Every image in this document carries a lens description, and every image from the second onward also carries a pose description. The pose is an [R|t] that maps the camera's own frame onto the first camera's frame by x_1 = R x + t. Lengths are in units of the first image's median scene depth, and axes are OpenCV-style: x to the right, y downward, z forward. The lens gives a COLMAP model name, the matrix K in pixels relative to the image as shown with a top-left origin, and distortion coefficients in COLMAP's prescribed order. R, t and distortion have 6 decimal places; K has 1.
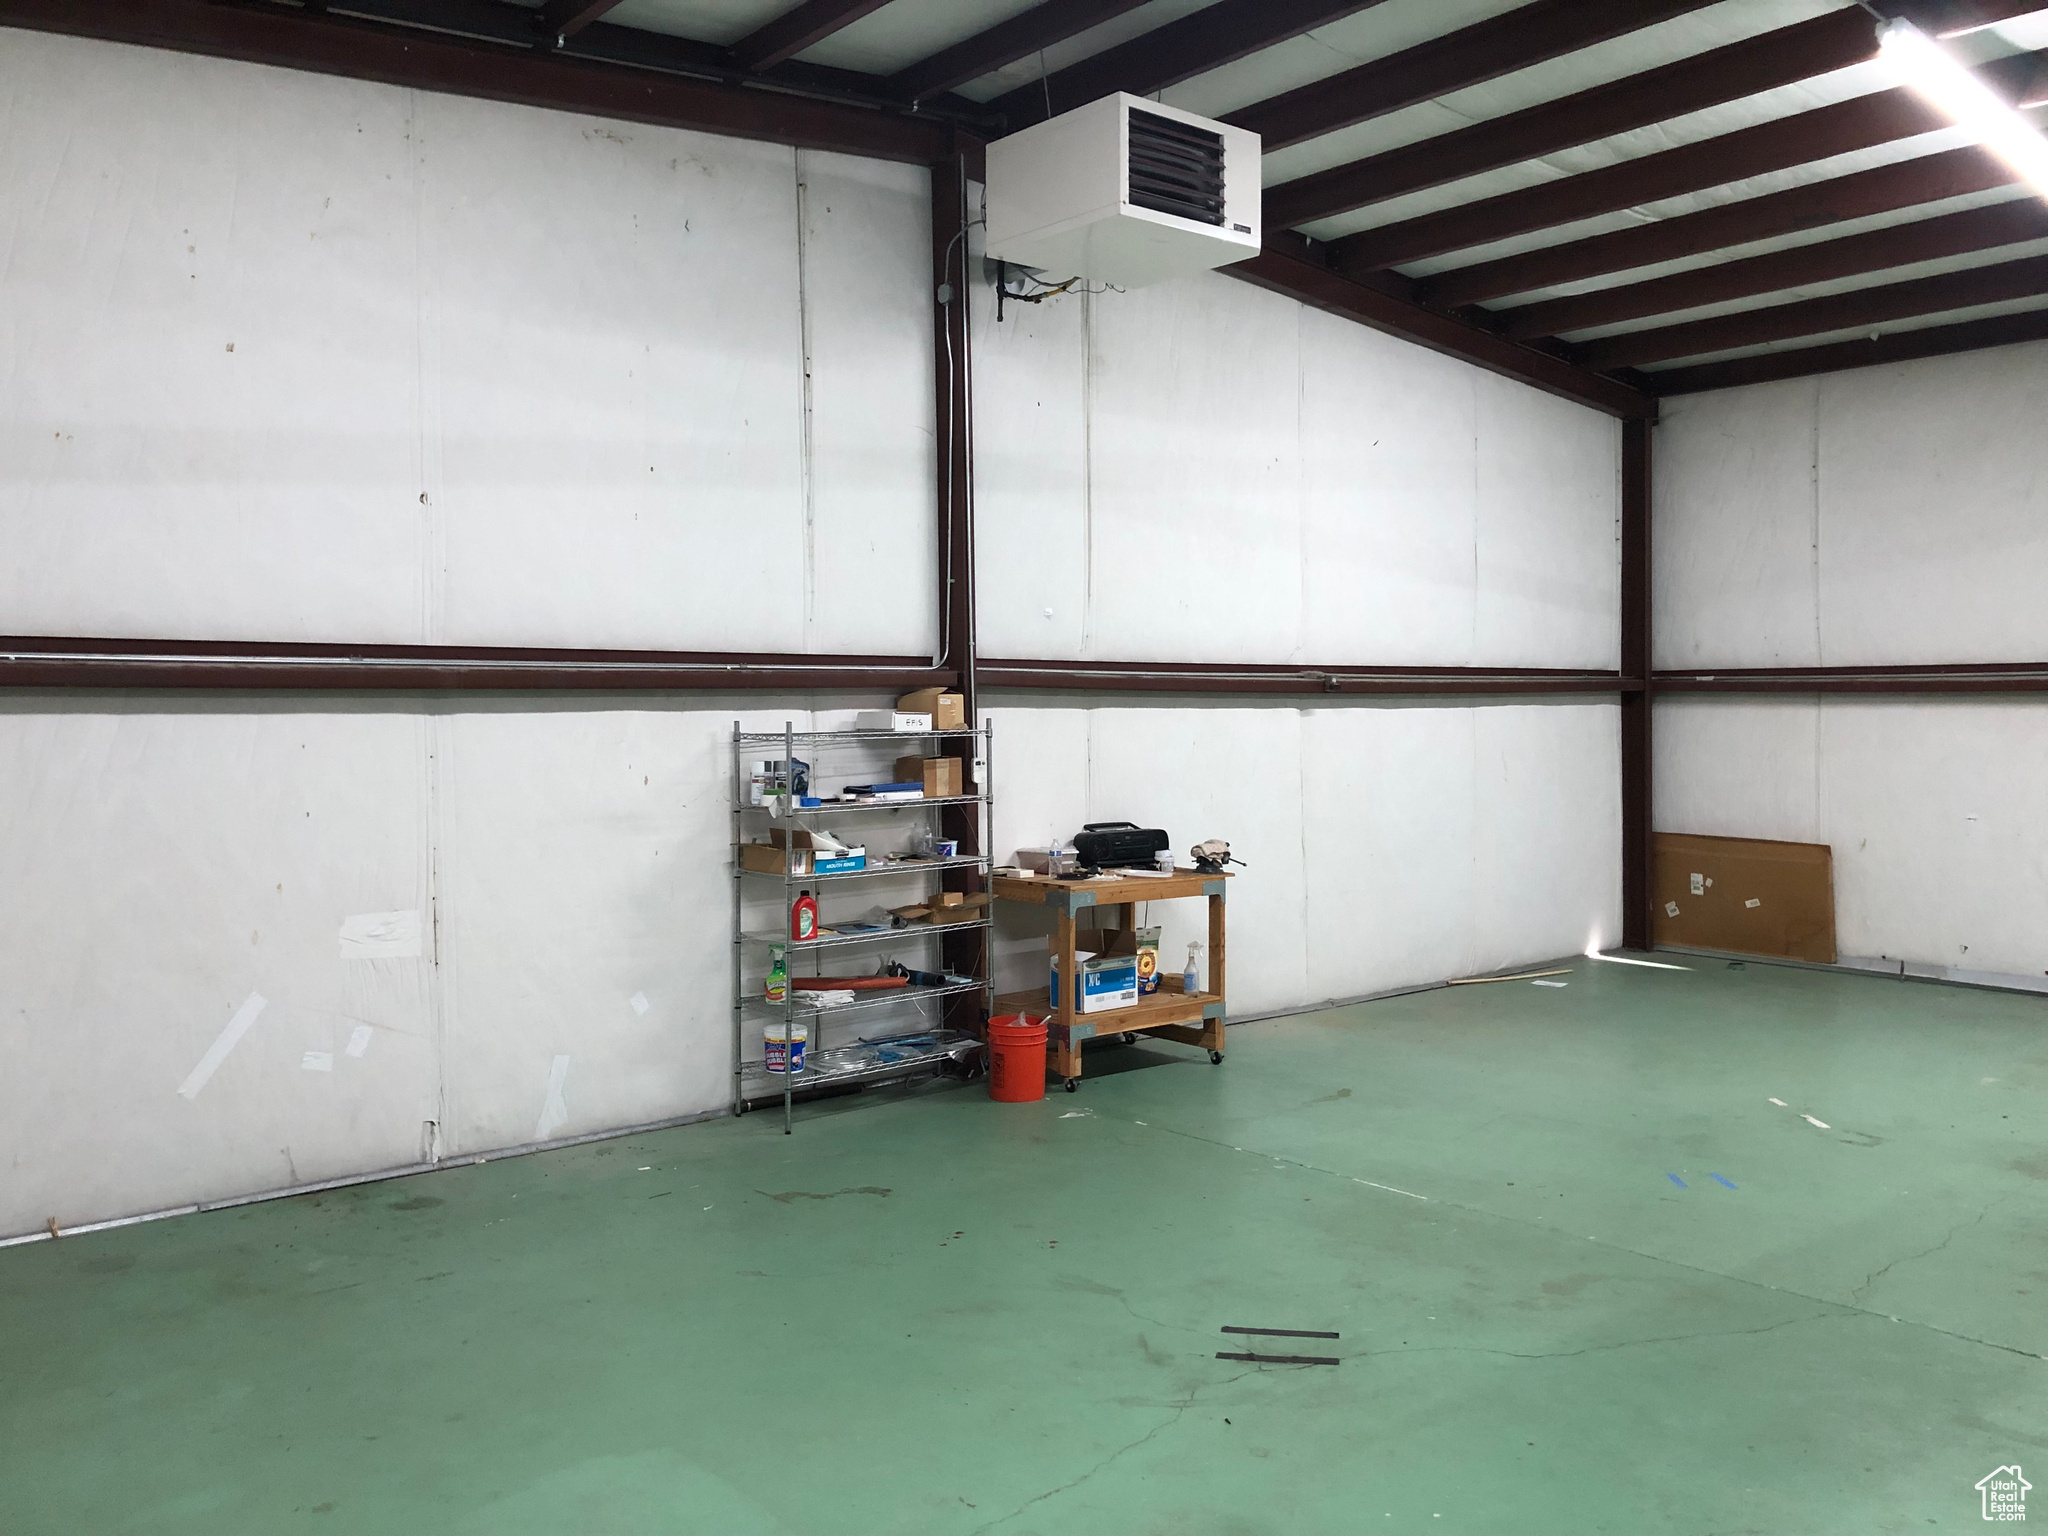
lens RADIAL K [[1721.3, 0, 1022.4], [0, 1721.3, 760.9], [0, 0, 1]] dist [0.018770, -0.009317]
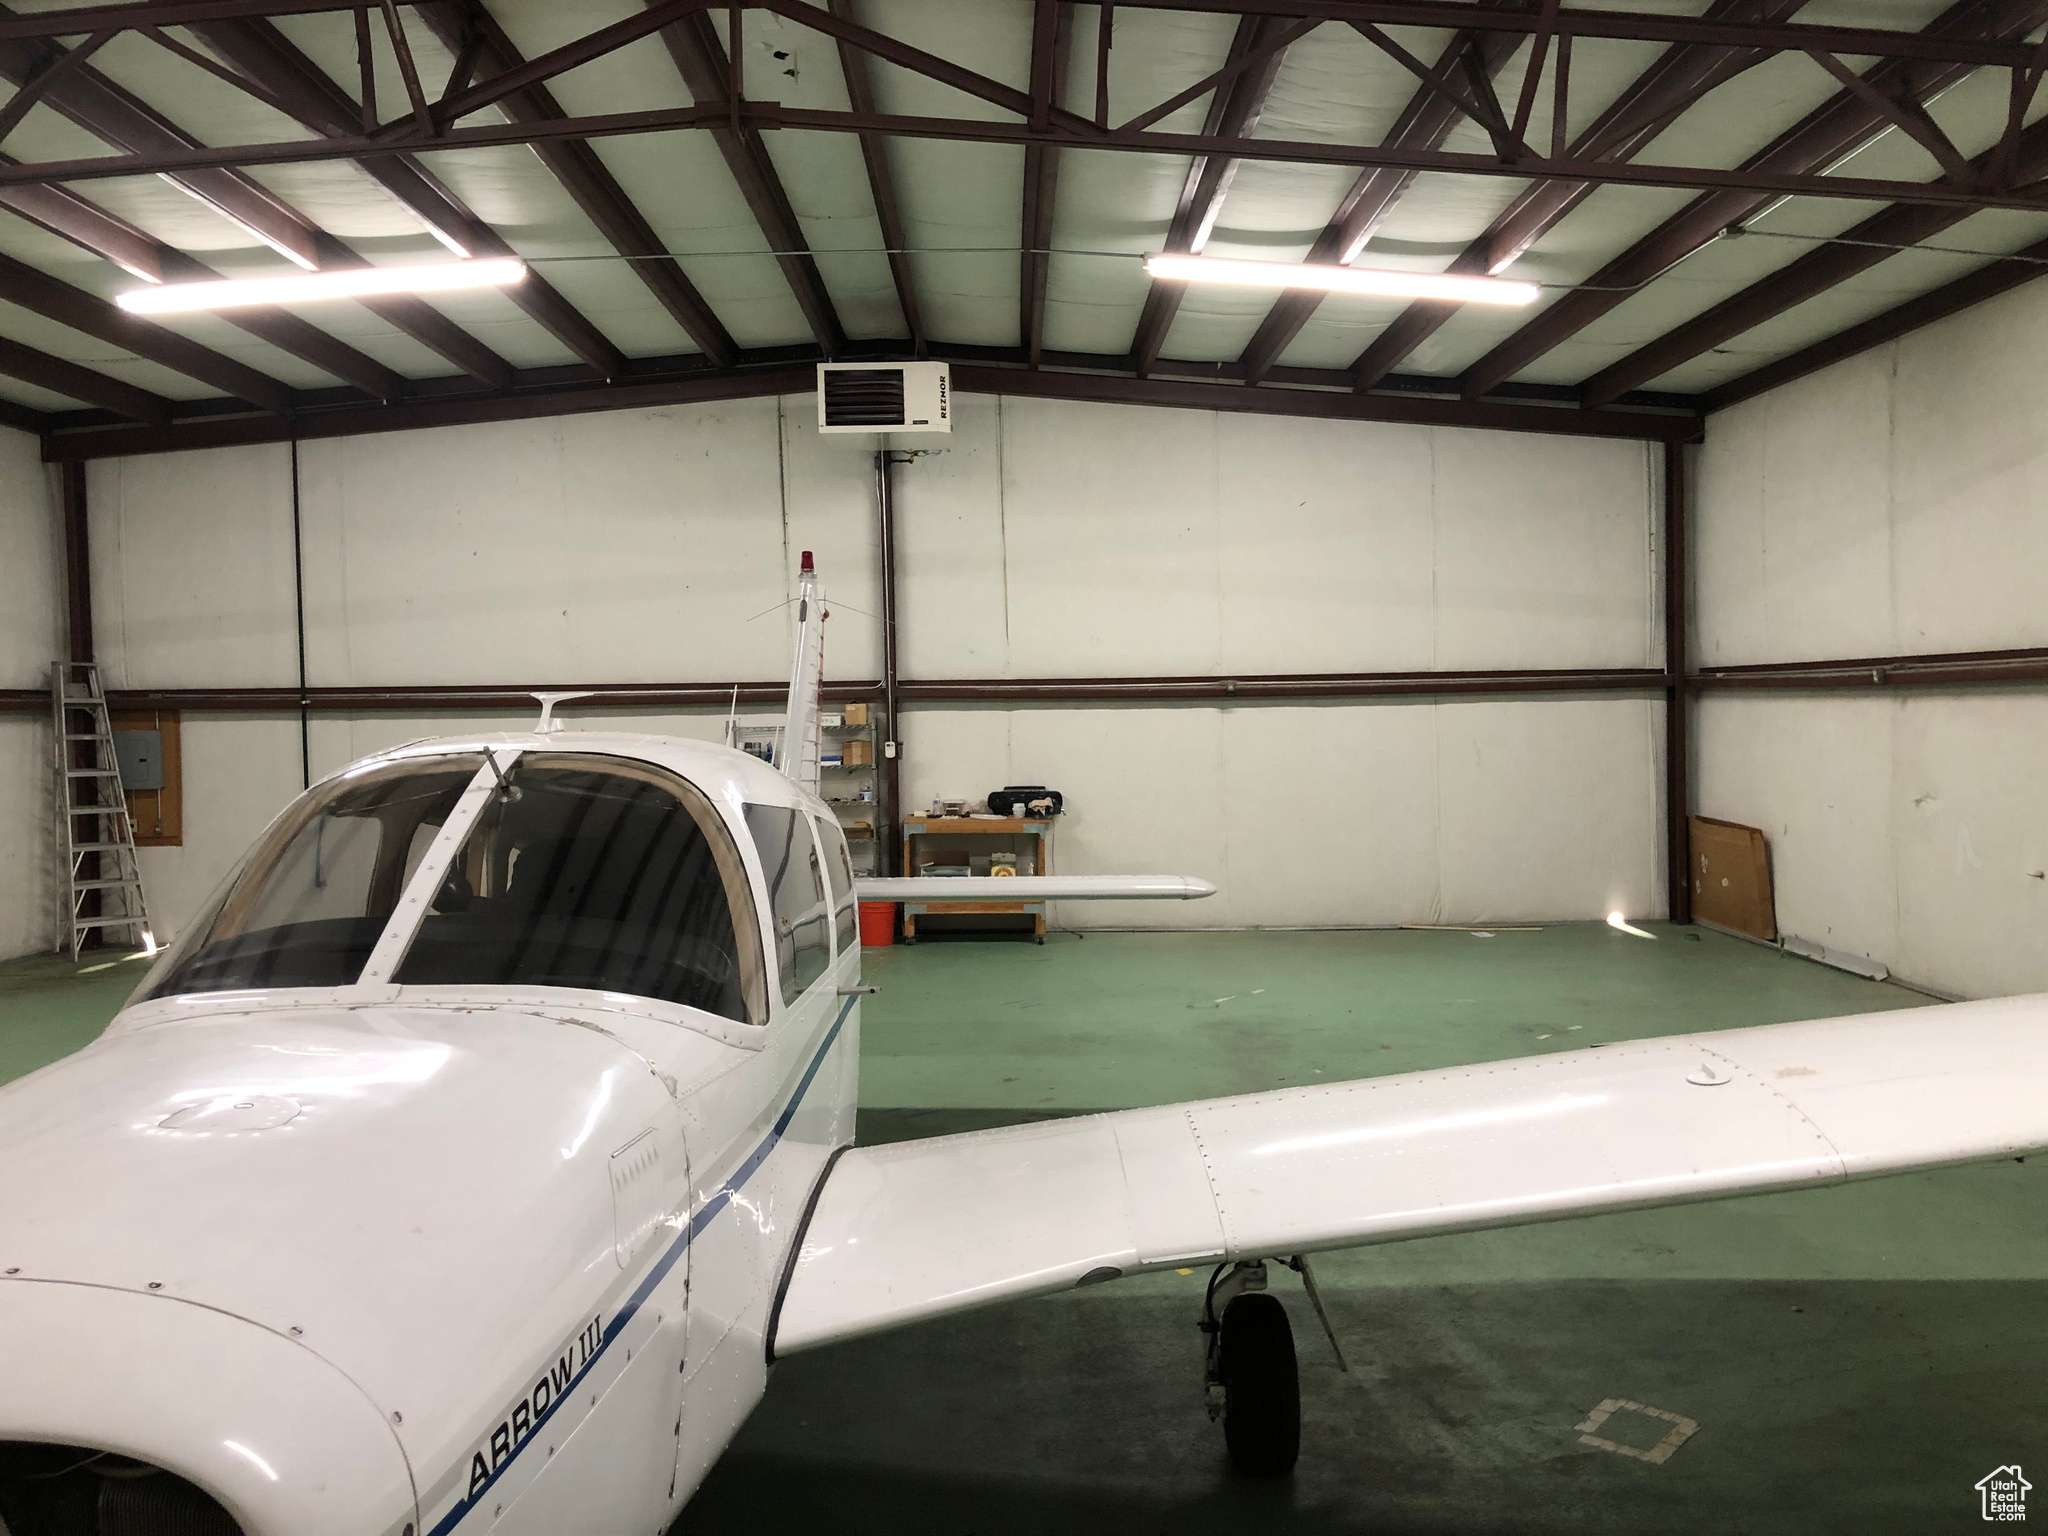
lens RADIAL K [[1721.3, 0, 1026.7], [0, 1721.3, 764.3], [0, 0, 1]] dist [0.018770, -0.009317]
pose [[0.759445, 0.016686, -0.650357, 1.047732], [-0.008261, 0.999838, 0.016005, -0.007133], [0.650519, -0.006782, 0.759460, -0.152110]]
